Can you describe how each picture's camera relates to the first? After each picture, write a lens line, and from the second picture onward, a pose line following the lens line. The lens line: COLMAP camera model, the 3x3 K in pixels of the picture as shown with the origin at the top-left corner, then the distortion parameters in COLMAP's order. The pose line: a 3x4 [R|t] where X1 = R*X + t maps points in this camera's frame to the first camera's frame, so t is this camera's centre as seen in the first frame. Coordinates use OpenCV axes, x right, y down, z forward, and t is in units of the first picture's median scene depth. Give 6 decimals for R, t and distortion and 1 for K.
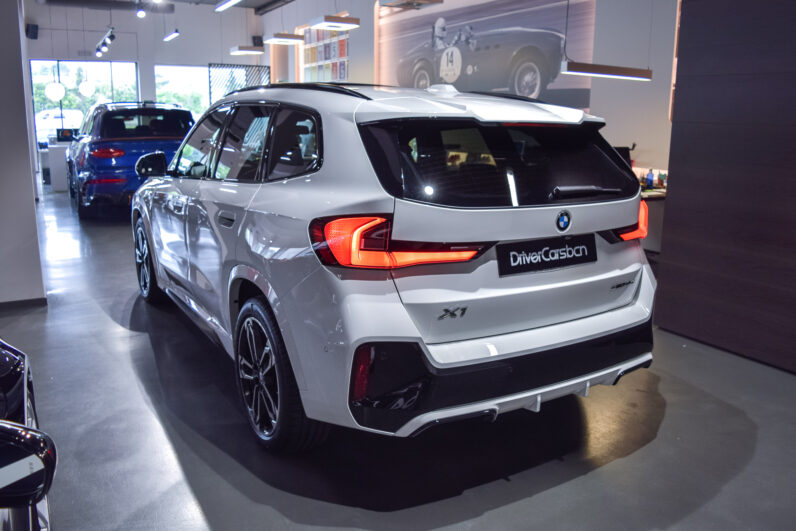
lens RADIAL K [[620.9, 0, 398.0], [0, 620.9, 265.5], [0, 0, 1]] dist [-0.104056, 0.037436]
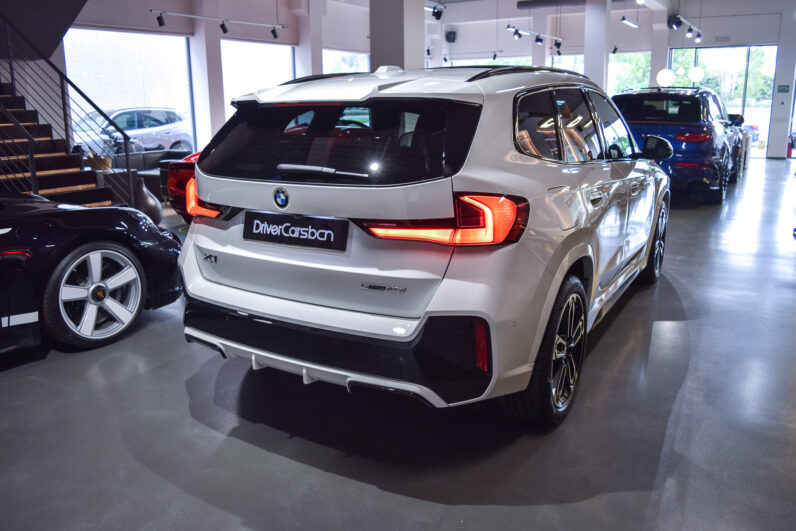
lens RADIAL K [[620.9, 0, 398.0], [0, 620.9, 265.5], [0, 0, 1]] dist [-0.104056, 0.037436]
pose [[0.467041, 0.198266, -0.861721, 1.253643], [-0.180342, 0.975412, 0.126681, -0.126860], [0.865650, 0.096239, 0.491313, 0.664956]]
